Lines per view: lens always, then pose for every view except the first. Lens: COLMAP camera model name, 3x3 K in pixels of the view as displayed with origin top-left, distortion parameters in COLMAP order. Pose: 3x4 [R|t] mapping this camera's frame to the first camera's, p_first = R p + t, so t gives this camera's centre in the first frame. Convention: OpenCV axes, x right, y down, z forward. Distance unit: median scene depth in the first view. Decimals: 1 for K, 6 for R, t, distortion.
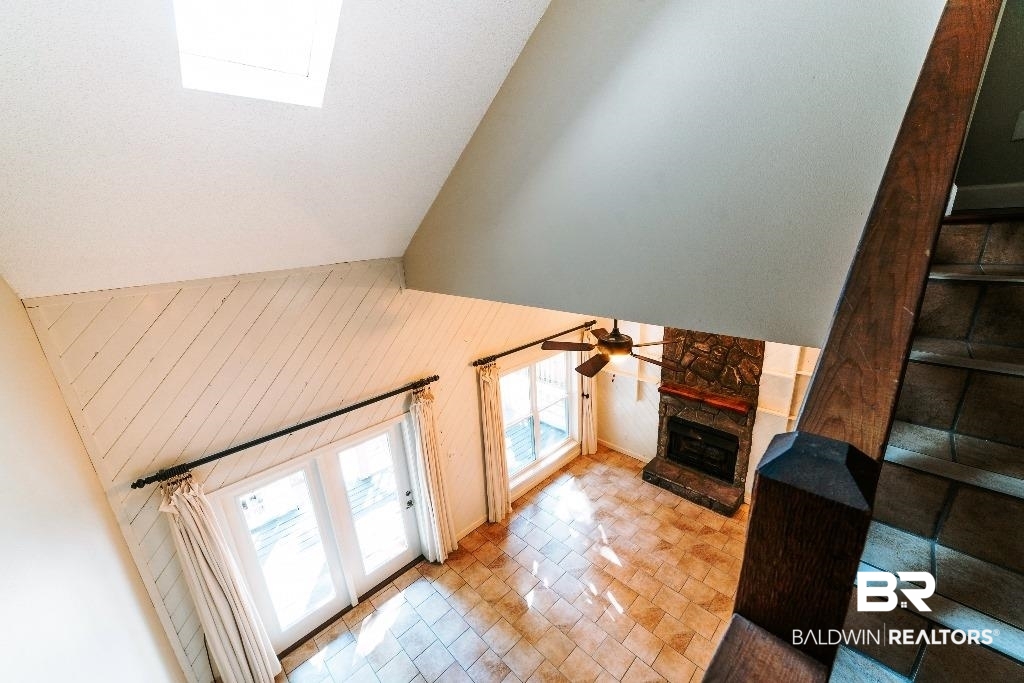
lens RADIAL K [[391.3, 0, 509.2], [0, 391.3, 343.2], [0, 0, 1]] dist [-0.012801, 0.000030]
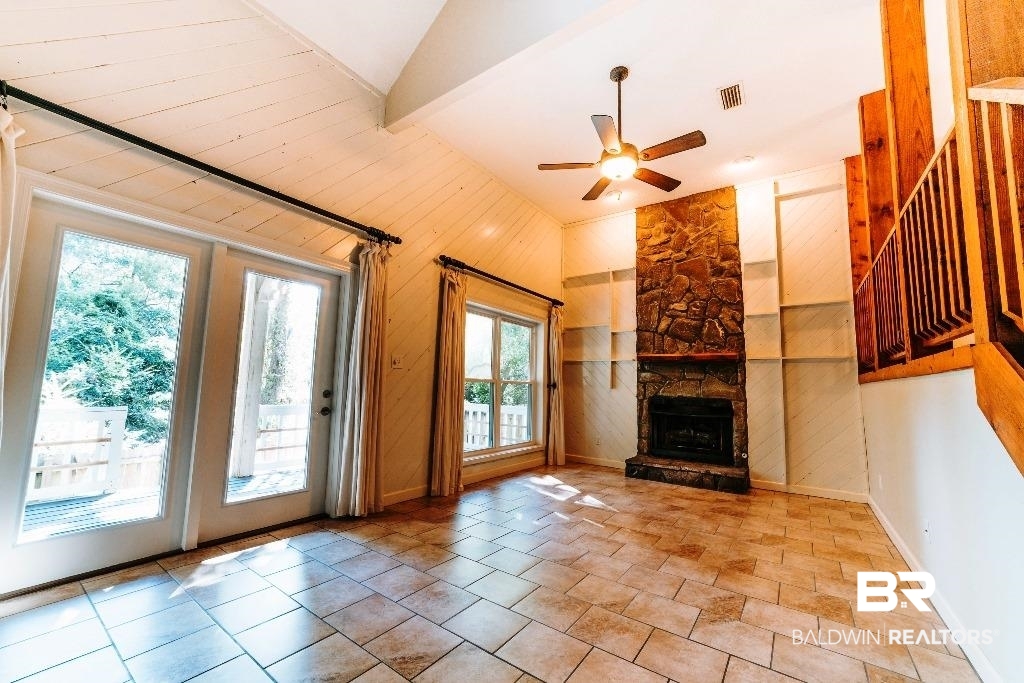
lens RADIAL K [[400.1, 0, 510.4], [0, 400.1, 343.5], [0, 0, 1]] dist [-0.015029, 0.000050]
pose [[0.981159, 0.104760, 0.162334, -0.056728], [-0.032014, 0.916771, -0.398129, 0.495949], [-0.190531, 0.385431, 0.902852, 0.236608]]
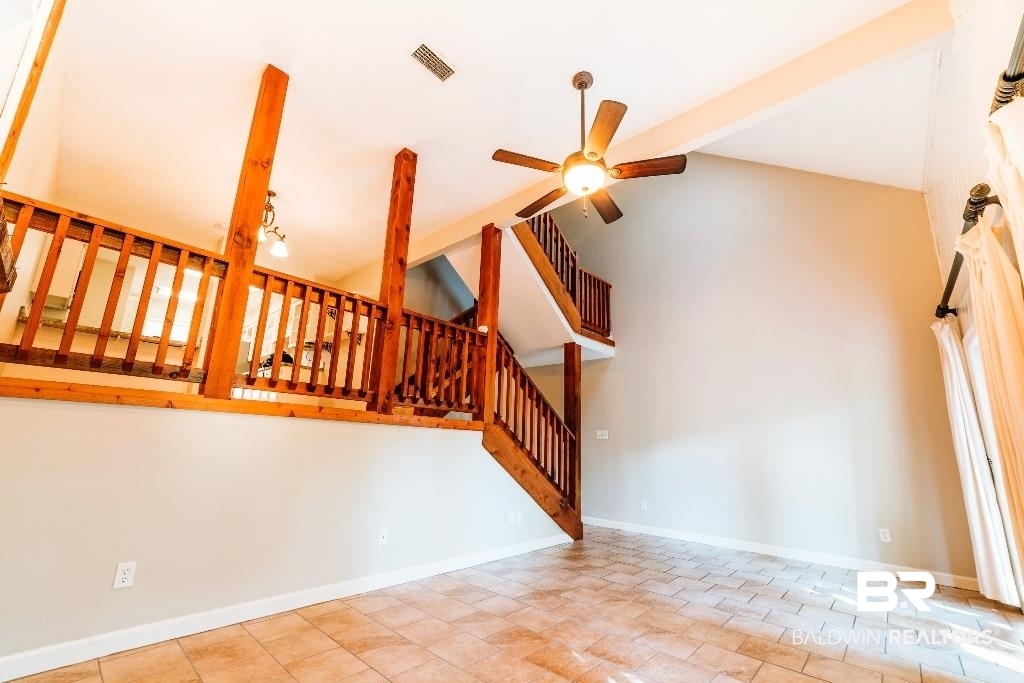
lens RADIAL K [[422.6, 0, 506.8], [0, 422.6, 343.4], [0, 0, 1]] dist [-0.013669, 0.000194]
pose [[-0.998078, 0.007304, -0.061544, 0.304044], [0.003274, 0.997858, 0.065338, 0.185745], [0.061889, 0.065011, -0.995963, 1.178249]]
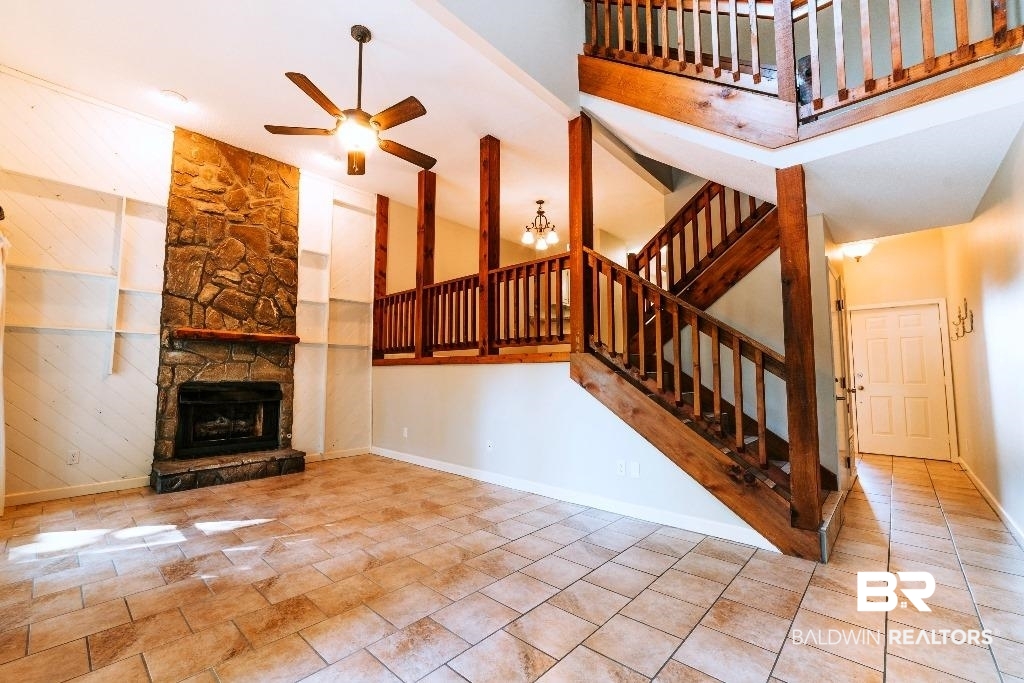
lens RADIAL K [[422.6, 0, 506.8], [0, 422.6, 343.4], [0, 0, 1]] dist [-0.013669, 0.000194]
pose [[-0.050376, 0.131747, 0.990002, -0.375328], [0.295317, 0.948900, -0.111251, 0.410784], [-0.954070, 0.286761, -0.086709, 0.574319]]
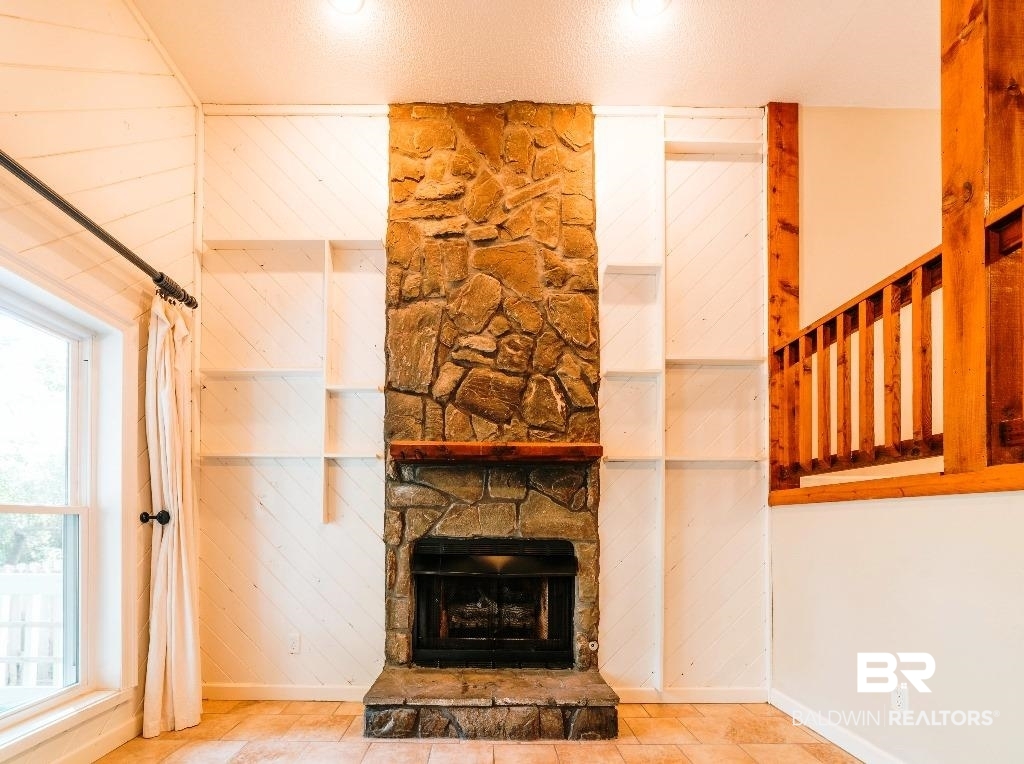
lens RADIAL K [[450.5, 0, 484.2], [0, 450.5, 519.6], [0, 0, 1]] dist [-0.015769, 0.000012]
pose [[0.696961, 0.069474, 0.713736, 0.153299], [0.166049, 0.952611, -0.254873, 0.330800], [-0.697620, 0.296152, 0.652396, 0.730091]]
